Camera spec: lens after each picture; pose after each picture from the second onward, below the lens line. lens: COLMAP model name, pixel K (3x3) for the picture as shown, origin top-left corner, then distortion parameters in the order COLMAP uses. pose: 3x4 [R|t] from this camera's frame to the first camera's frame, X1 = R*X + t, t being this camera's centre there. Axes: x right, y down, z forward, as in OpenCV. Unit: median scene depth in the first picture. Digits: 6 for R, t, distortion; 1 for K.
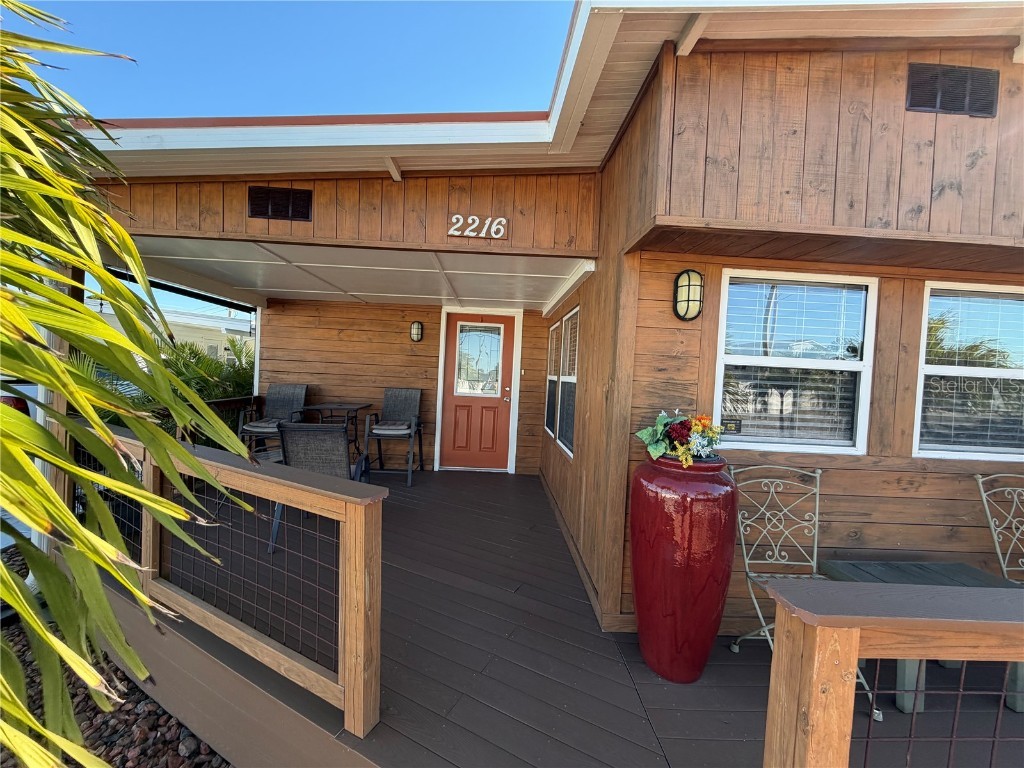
lens RADIAL K [[407.0, 0, 511.5], [0, 407.0, 383.9], [0, 0, 1]] dist [-0.001818, -0.000142]
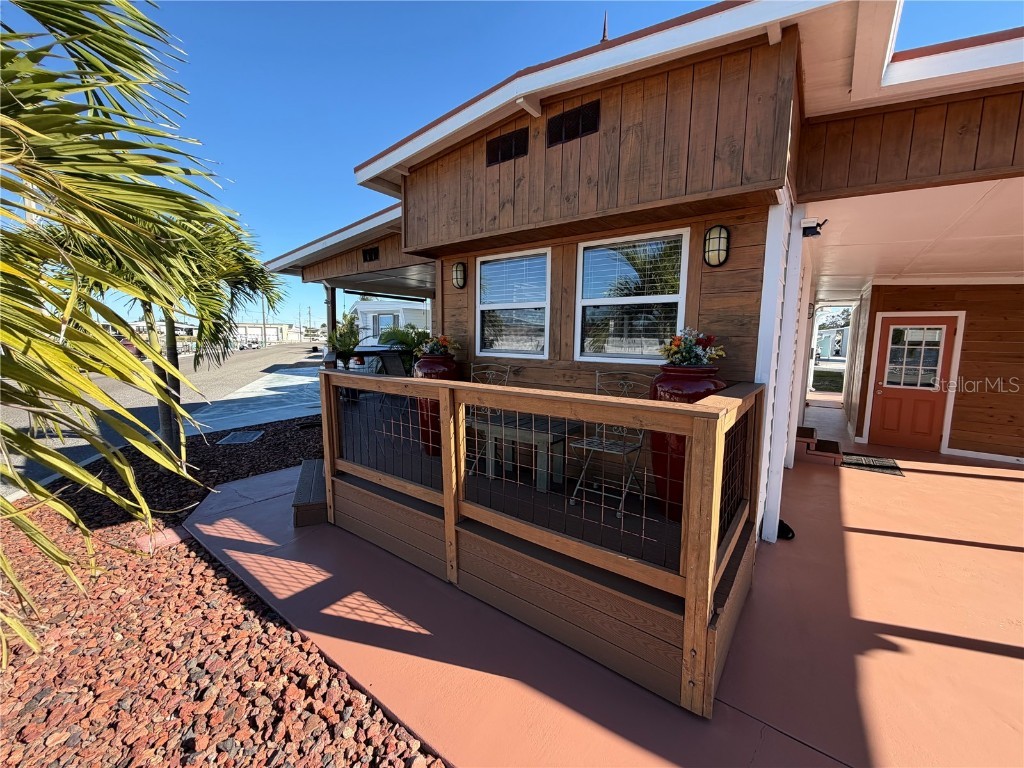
lens RADIAL K [[407.0, 0, 510.6], [0, 407.0, 385.5], [0, 0, 1]] dist [-0.001818, -0.000142]
pose [[0.771396, 0.037376, -0.635257, 1.811401], [0.002721, 0.998071, 0.062026, 0.180067], [0.636350, -0.049575, 0.769806, -0.352198]]
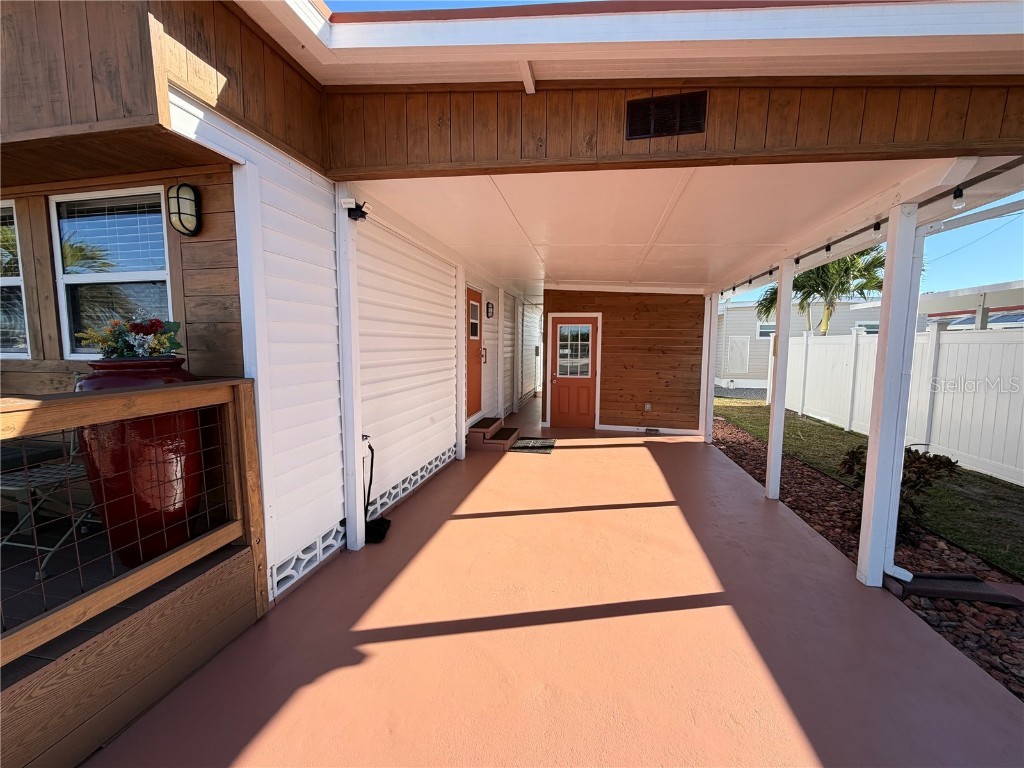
lens RADIAL K [[407.0, 0, 514.9], [0, 407.0, 385.8], [0, 0, 1]] dist [-0.001818, -0.000142]
pose [[0.971424, -0.019409, -0.236556, 2.484032], [0.034880, 0.997504, 0.061393, 0.229454], [0.234774, -0.067889, 0.969676, 0.210241]]
